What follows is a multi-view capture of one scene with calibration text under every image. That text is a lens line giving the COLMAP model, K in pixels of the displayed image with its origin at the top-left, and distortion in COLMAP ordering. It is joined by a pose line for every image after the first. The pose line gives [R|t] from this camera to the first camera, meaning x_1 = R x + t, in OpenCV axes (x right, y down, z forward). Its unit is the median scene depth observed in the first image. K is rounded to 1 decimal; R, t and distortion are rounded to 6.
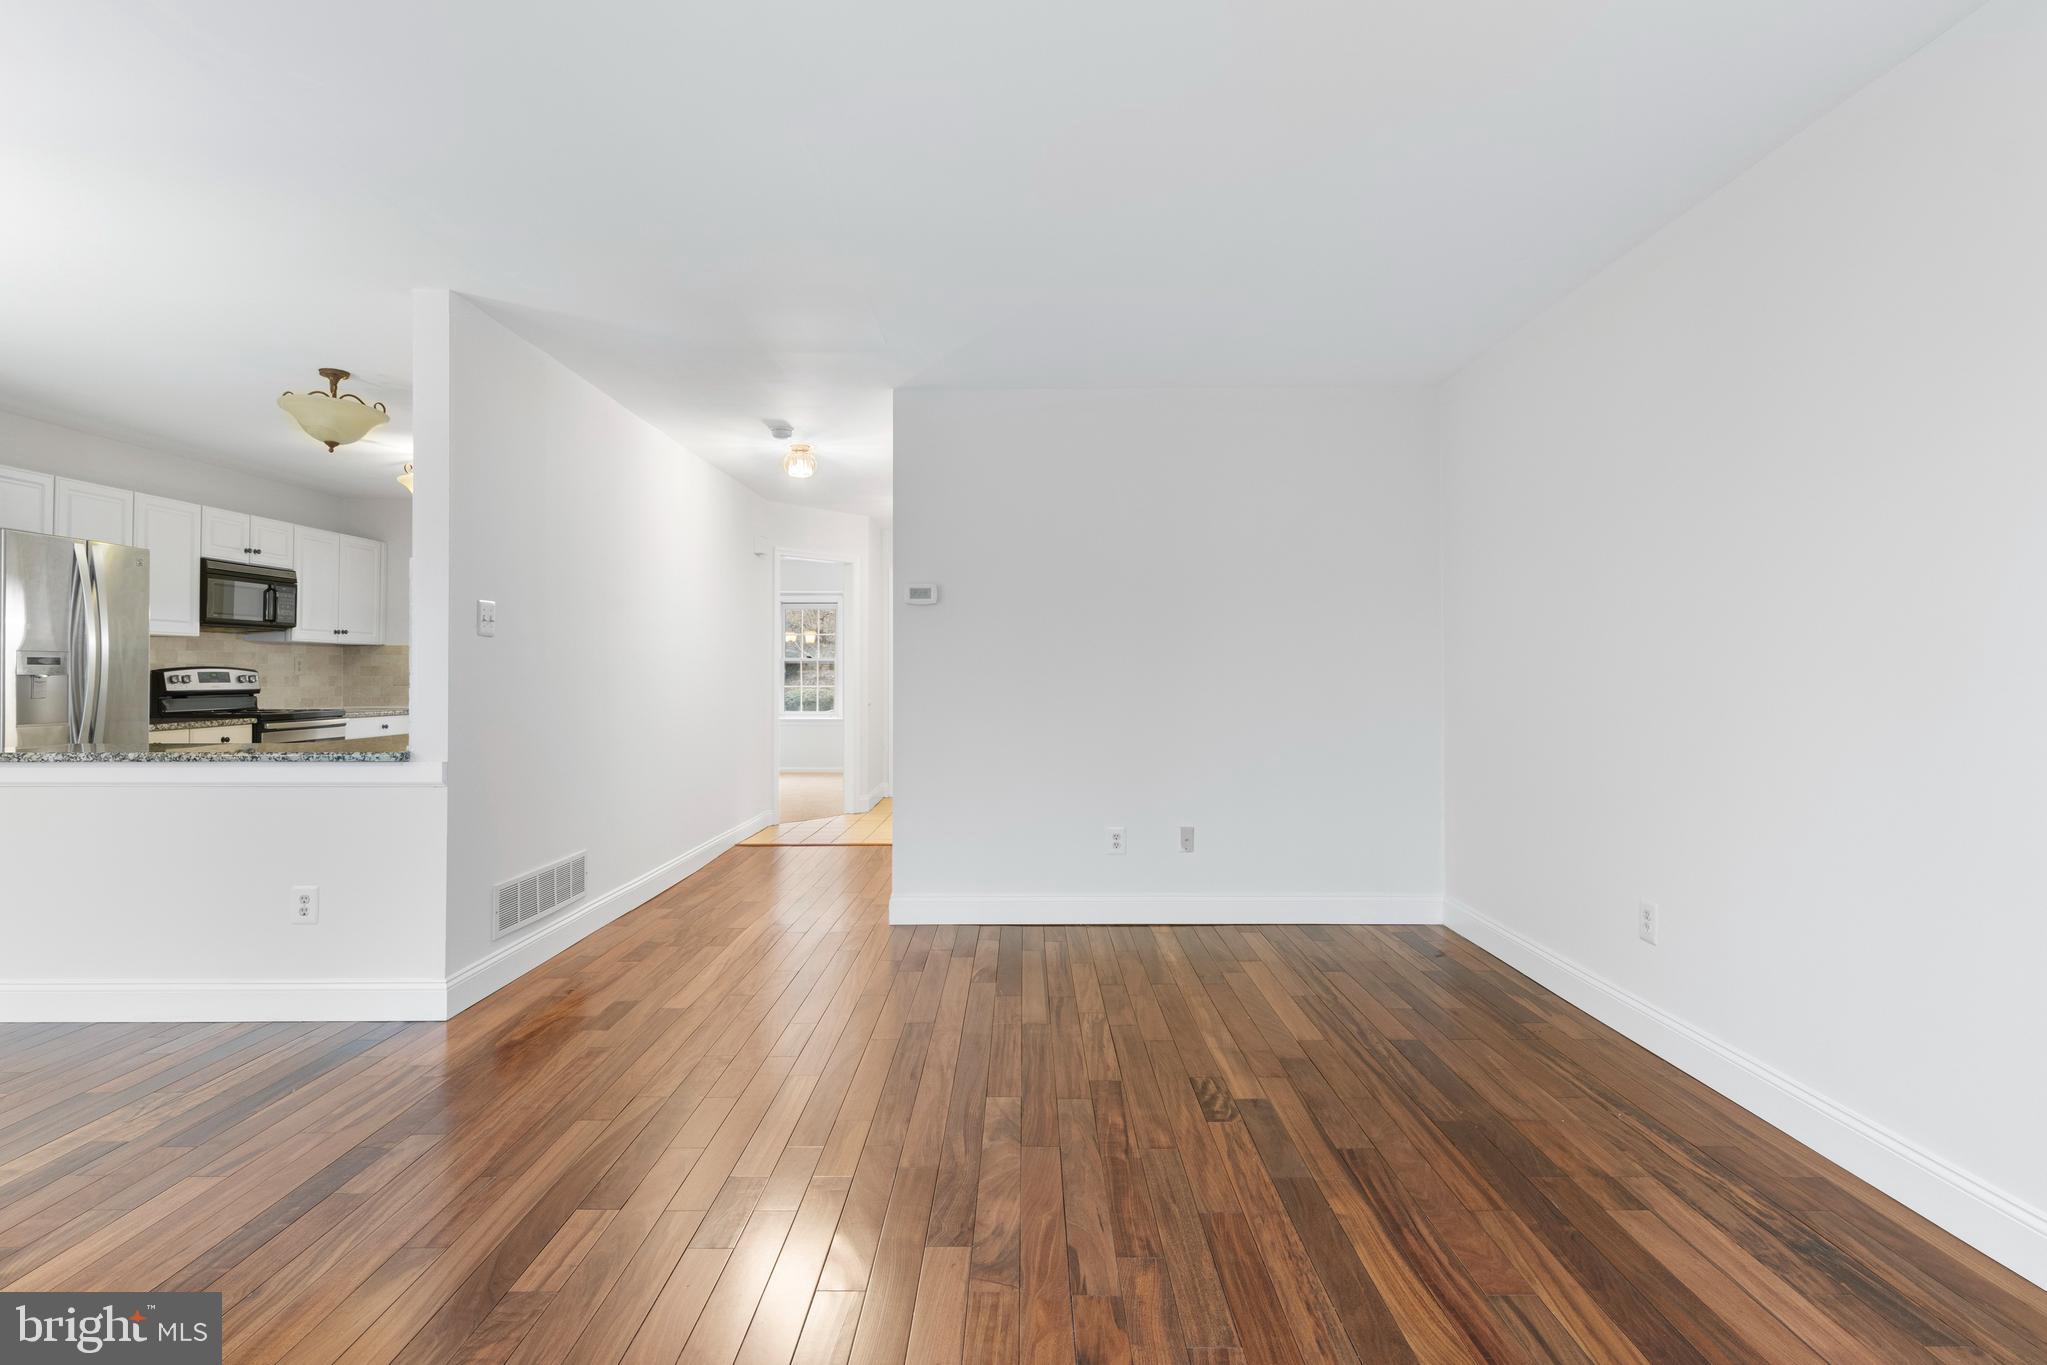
lens RADIAL K [[1057.8, 0, 1015.1], [0, 1057.8, 657.1], [0, 0, 1]] dist [0.010954, -0.002467]
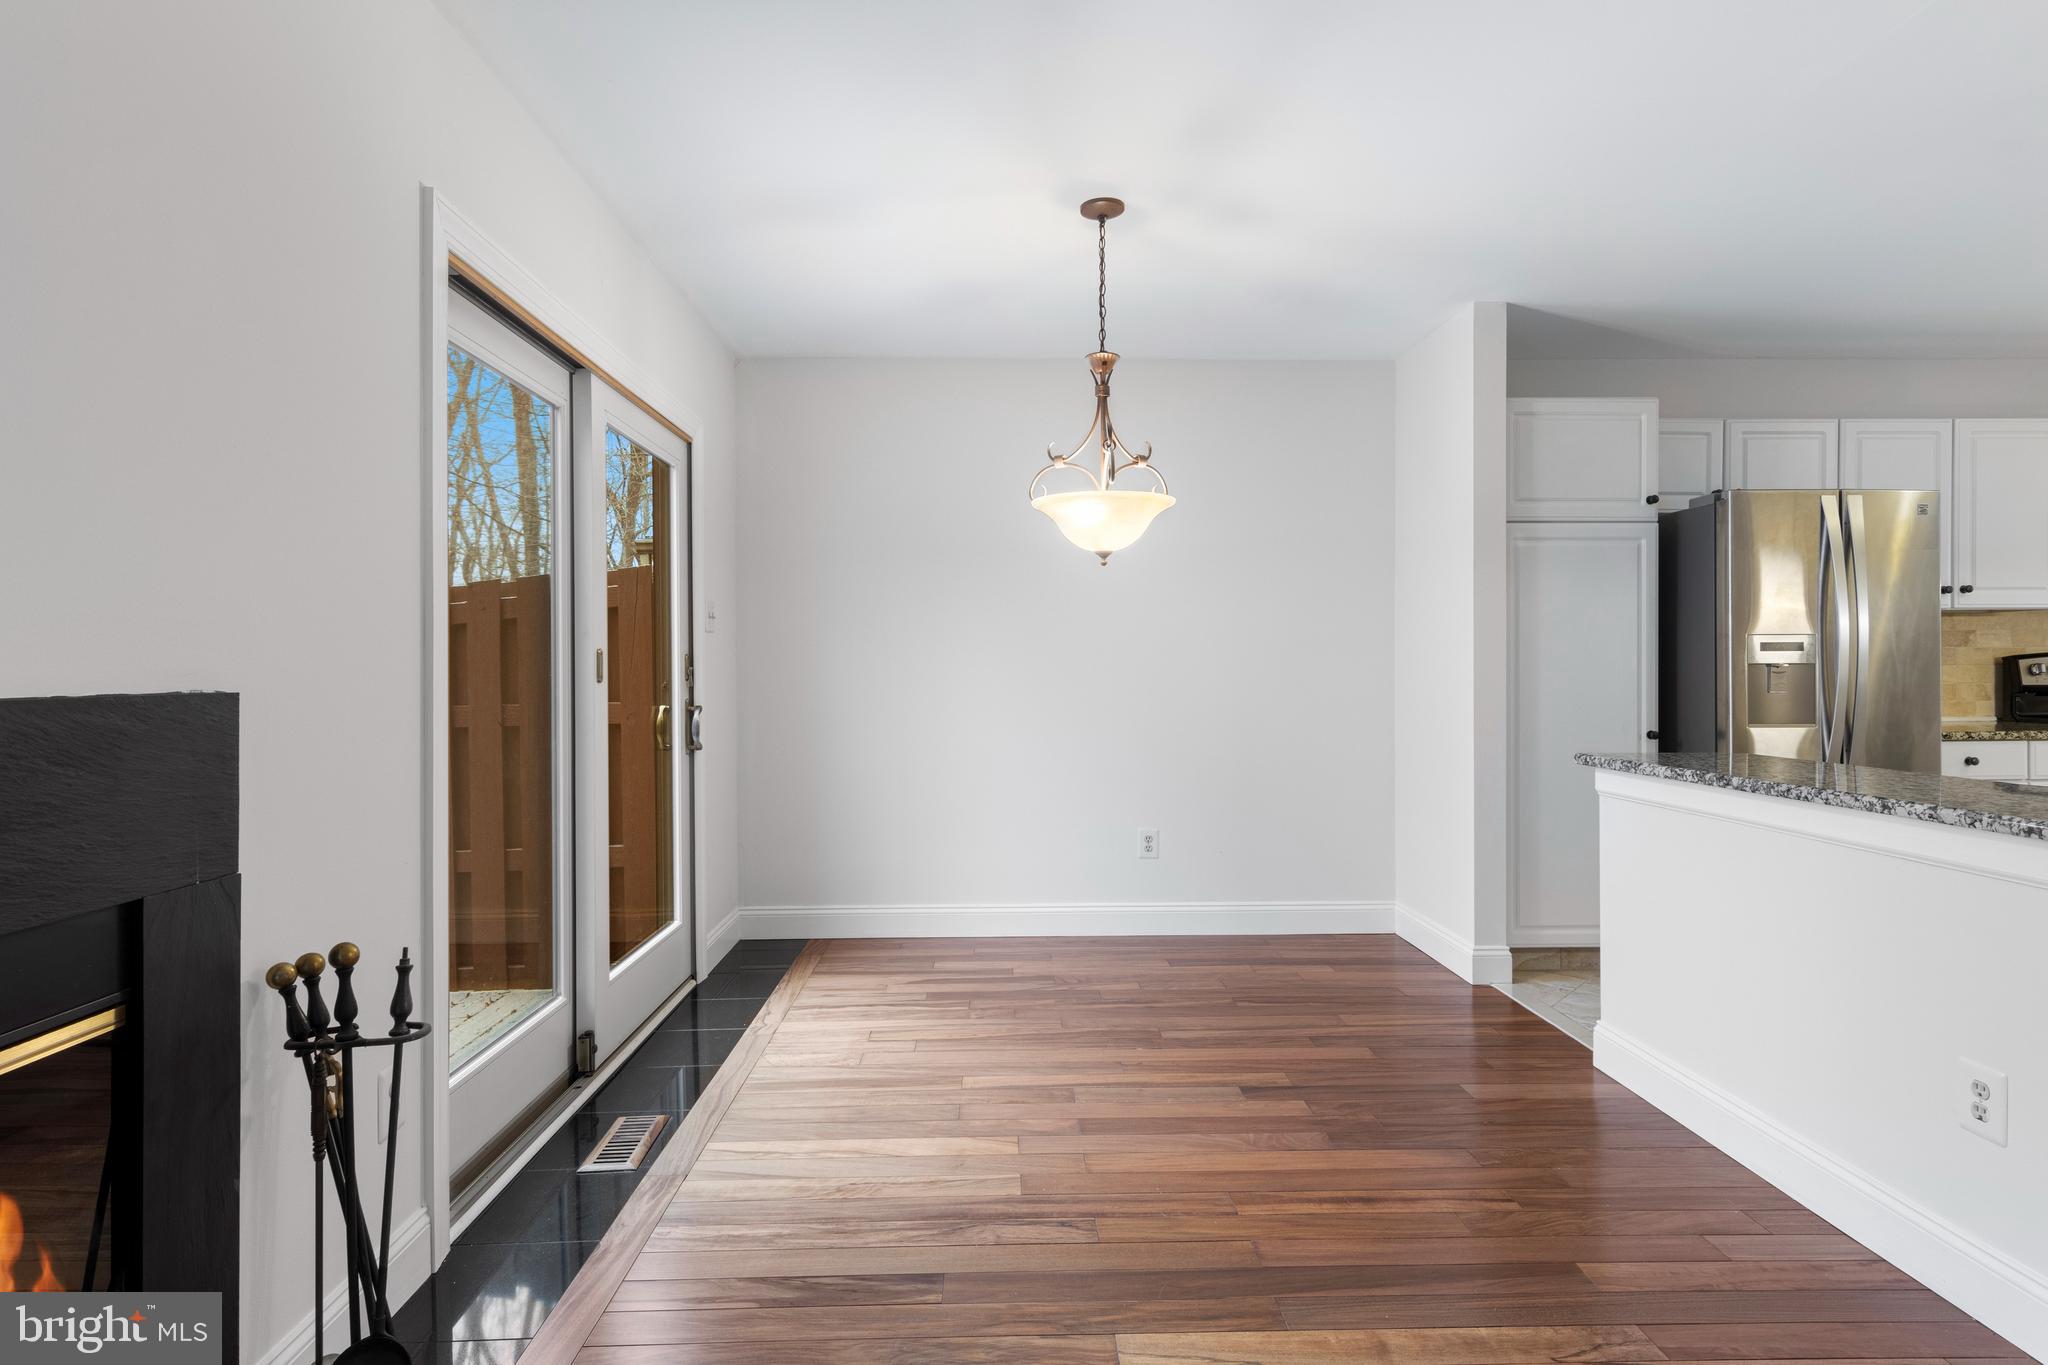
lens RADIAL K [[1058.3, 0, 1026.3], [0, 1058.3, 670.9], [0, 0, 1]] dist [0.010954, -0.002467]
pose [[0.031705, 0.003191, -0.999492, -0.116642], [0.018711, 0.999818, 0.003785, 0.007987], [0.999322, -0.018821, 0.031639, 0.379920]]
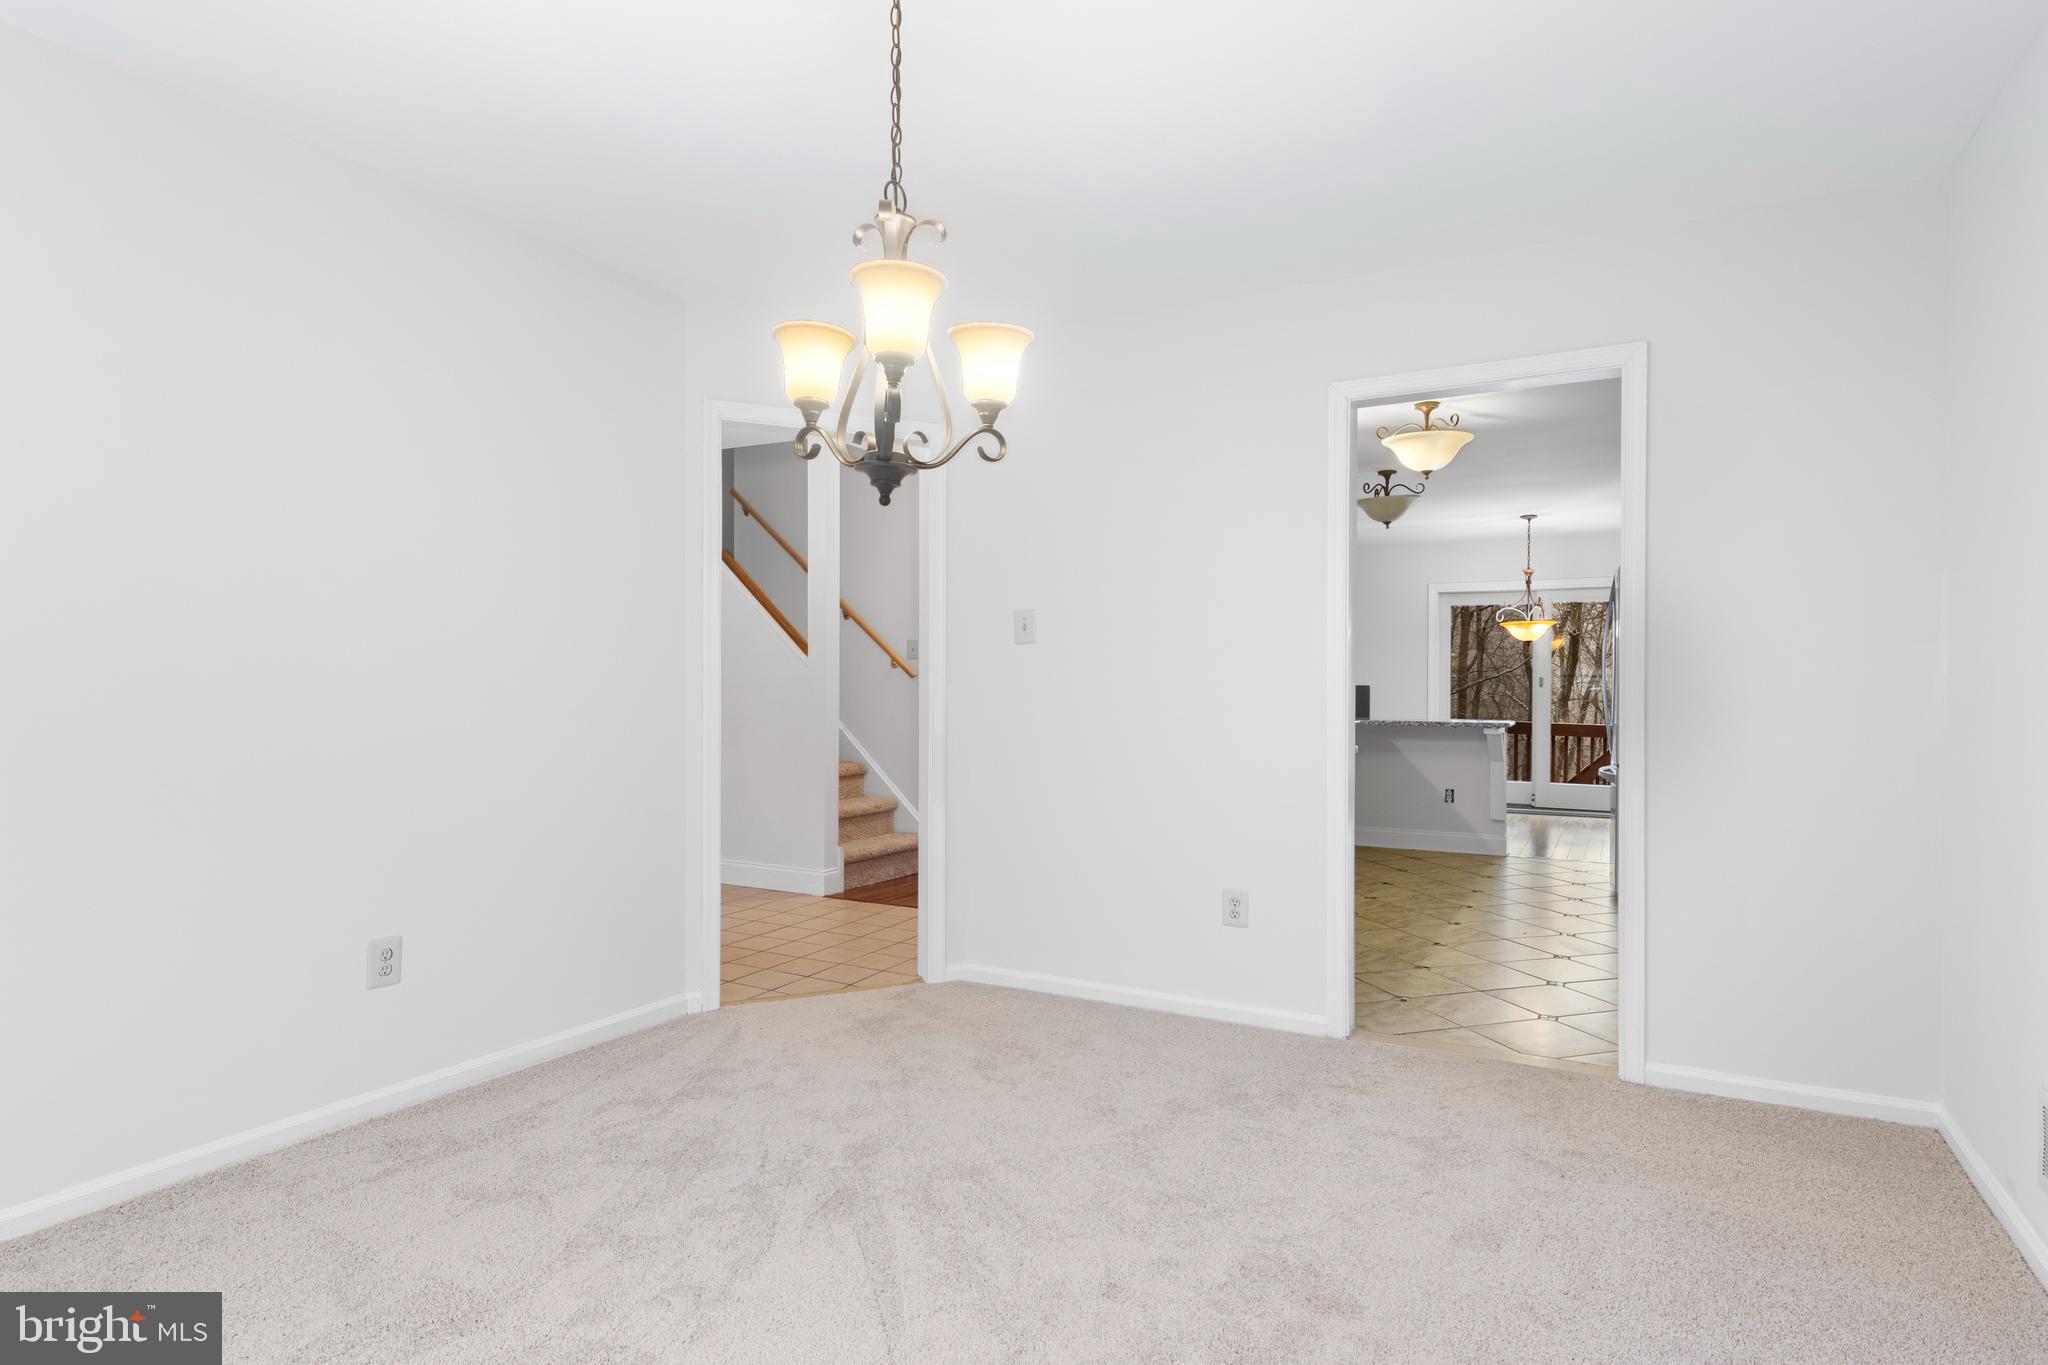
lens RADIAL K [[1124.3, 0, 1020.5], [0, 1124.3, 690.6], [0, 0, 1]] dist [0.004968, 0.001179]
pose [[-0.879278, -0.004123, 0.476291, -0.880851], [-0.008023, 0.999949, -0.006156, 0.039539], [-0.476242, -0.009235, -0.879266, 2.428359]]
